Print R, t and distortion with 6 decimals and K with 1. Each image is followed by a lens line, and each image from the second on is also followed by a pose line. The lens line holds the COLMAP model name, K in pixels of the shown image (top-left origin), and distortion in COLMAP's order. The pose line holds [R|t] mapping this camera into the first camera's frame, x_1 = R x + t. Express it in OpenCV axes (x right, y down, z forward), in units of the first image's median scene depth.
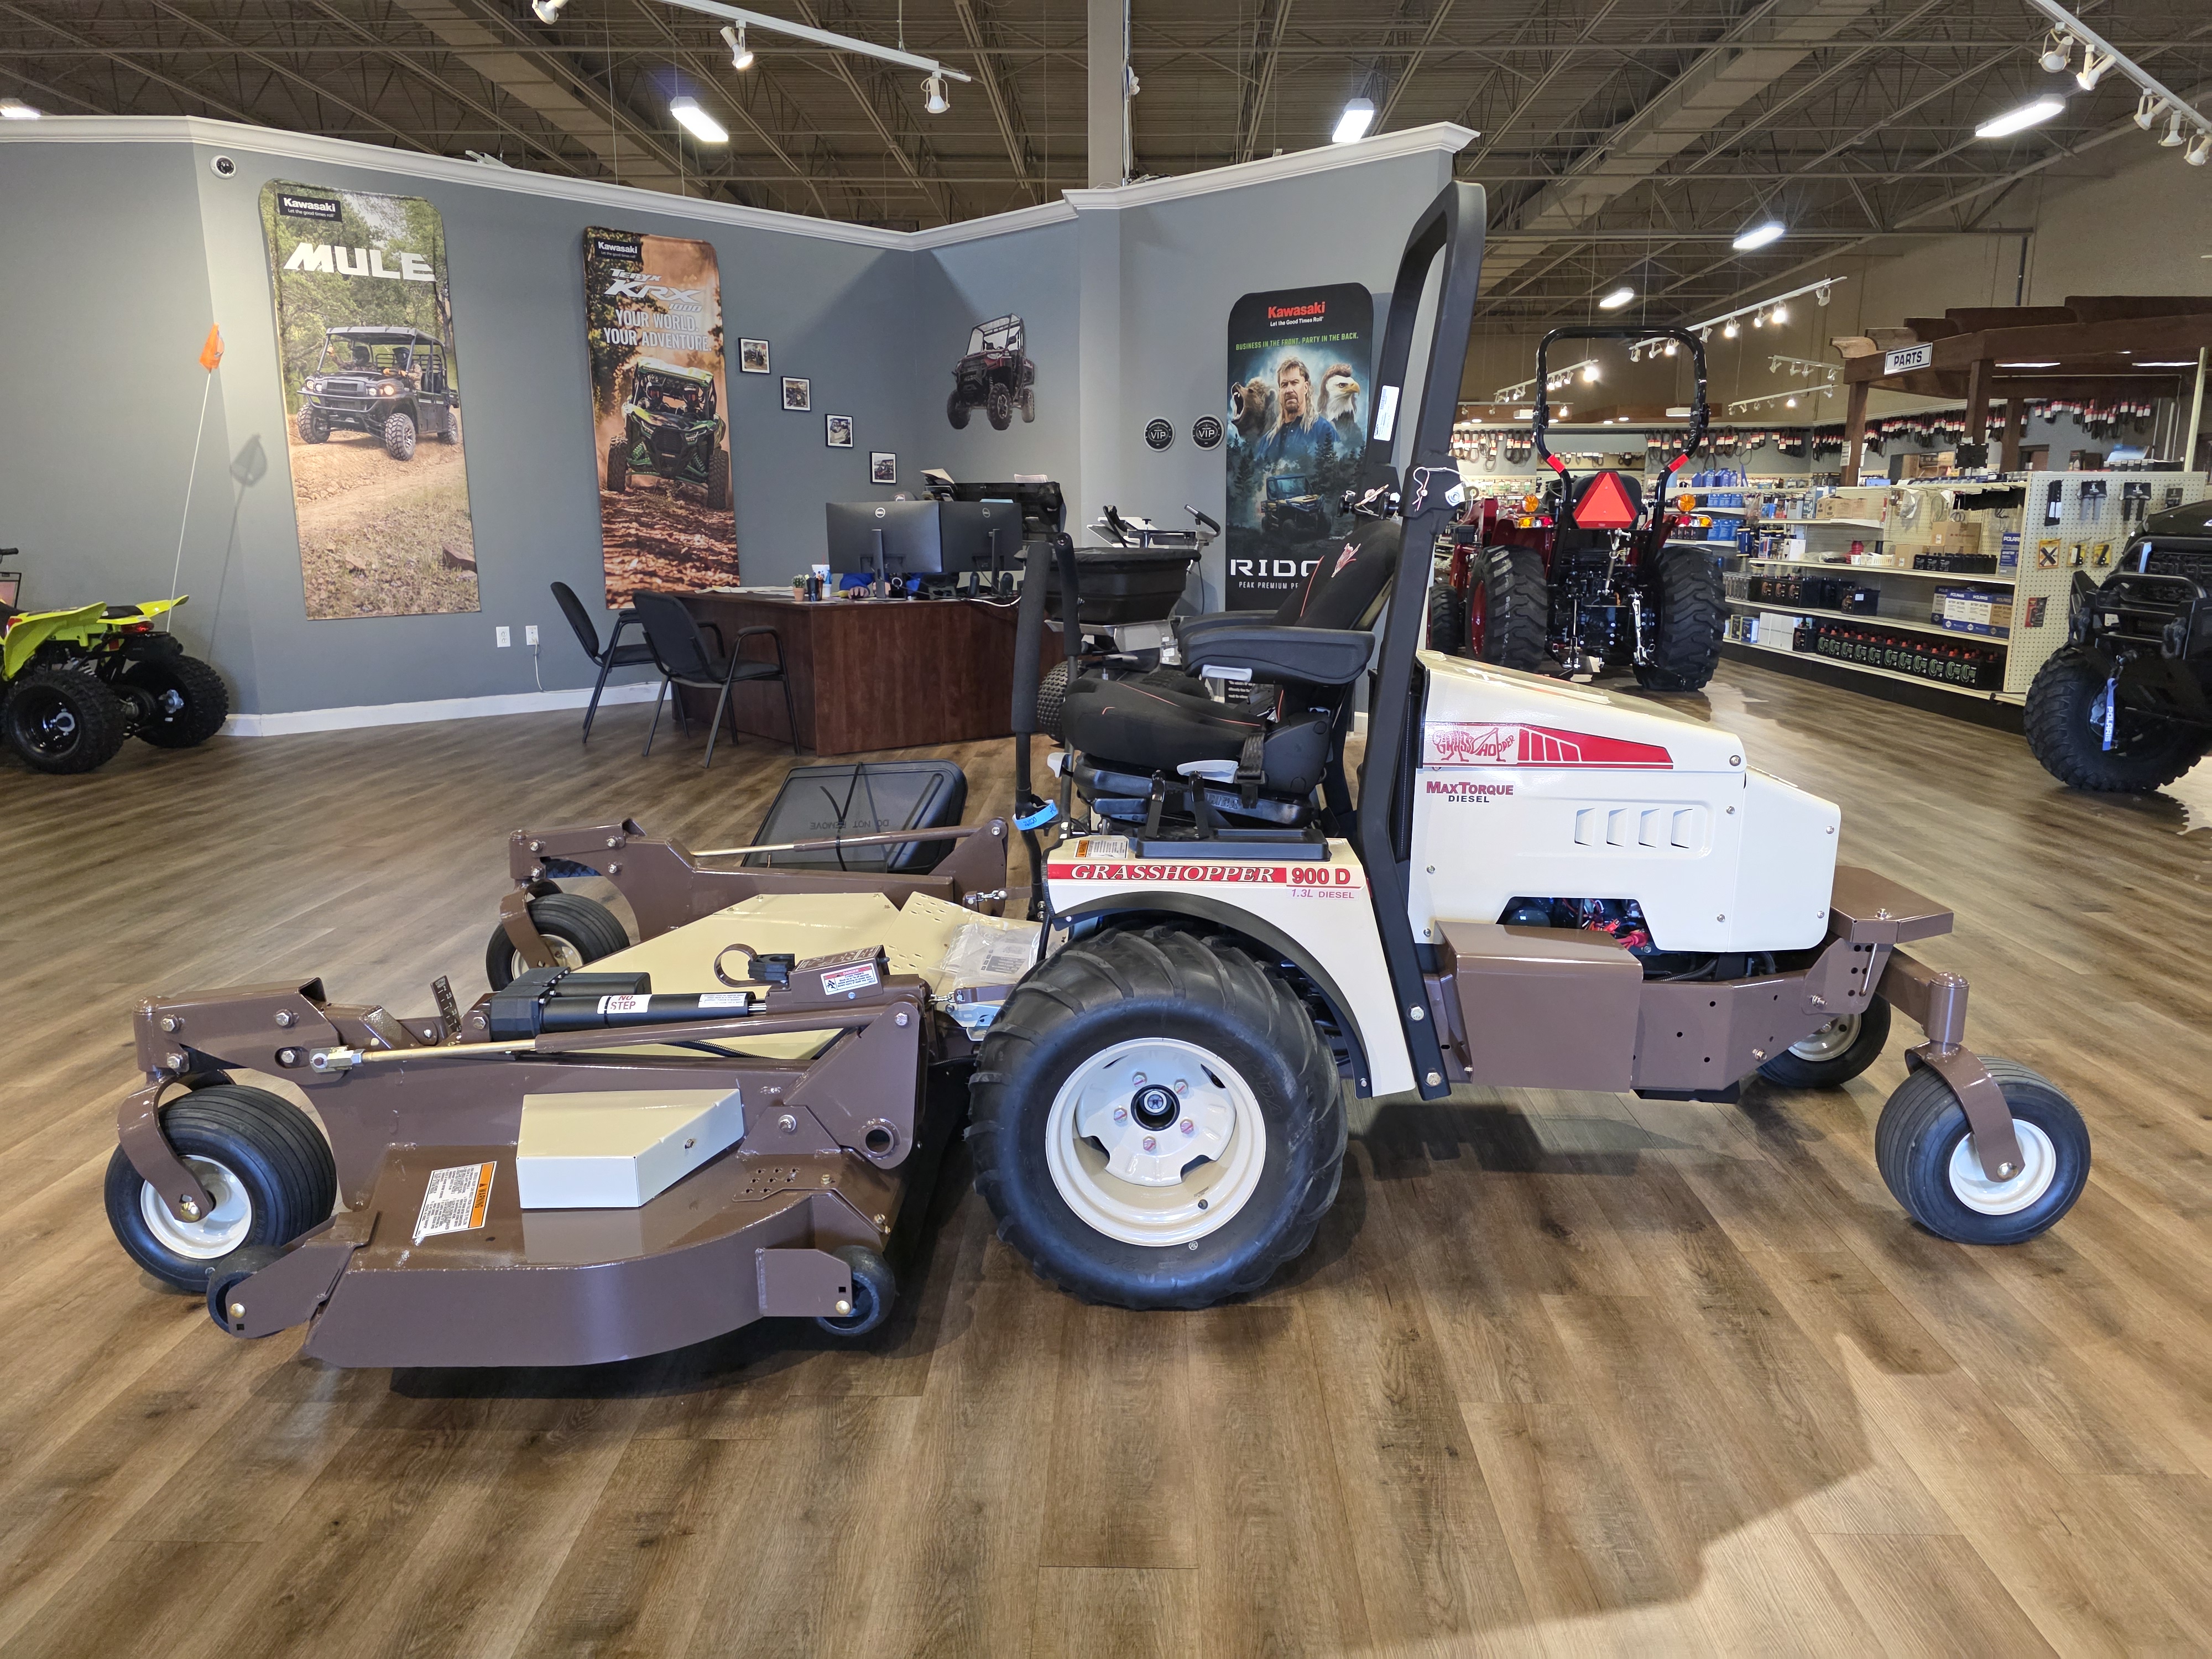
lens RADIAL K [[1465.0, 0, 1150.7], [0, 1465.0, 835.9], [0, 0, 1]] dist [0.057480, -0.065570]
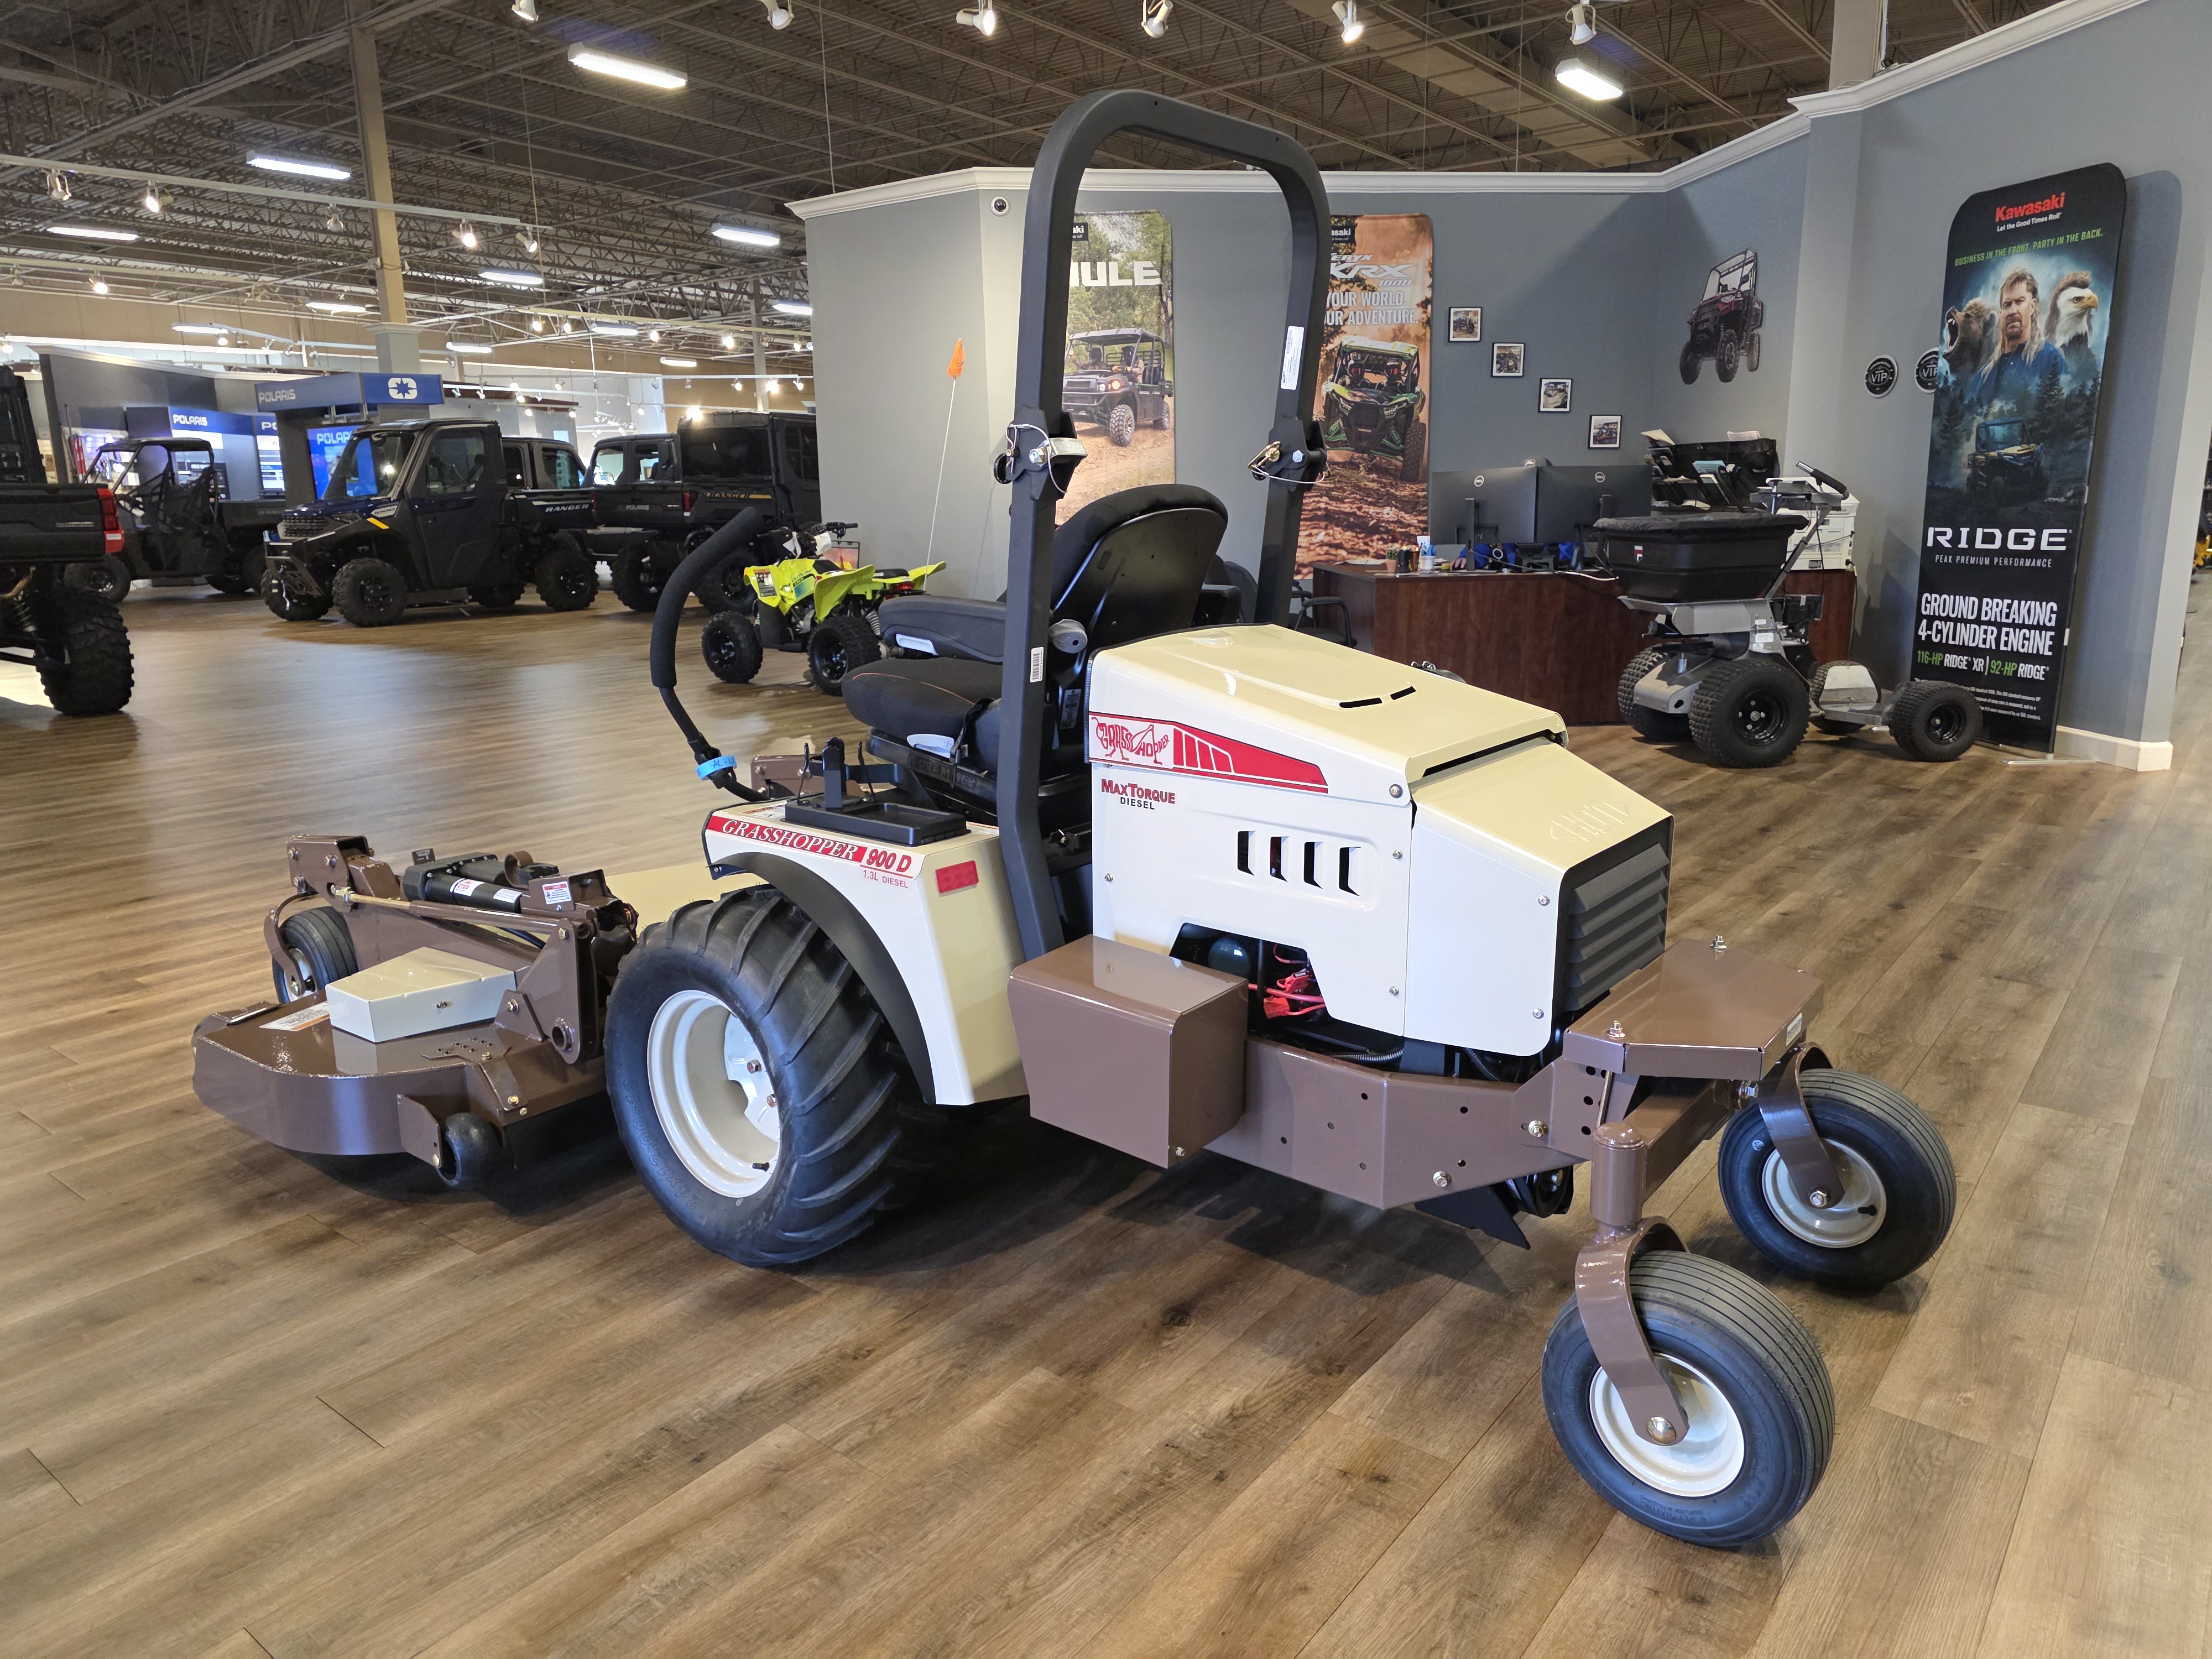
lens RADIAL K [[1481.8, 0, 1131.5], [0, 1481.8, 829.6], [0, 0, 1]] dist [0.064508, -0.069215]
pose [[0.796740, 0.119375, -0.592415, 0.223557], [-0.112336, 0.992466, 0.048908, -0.015872], [0.593790, 0.027582, 0.804147, 0.087014]]
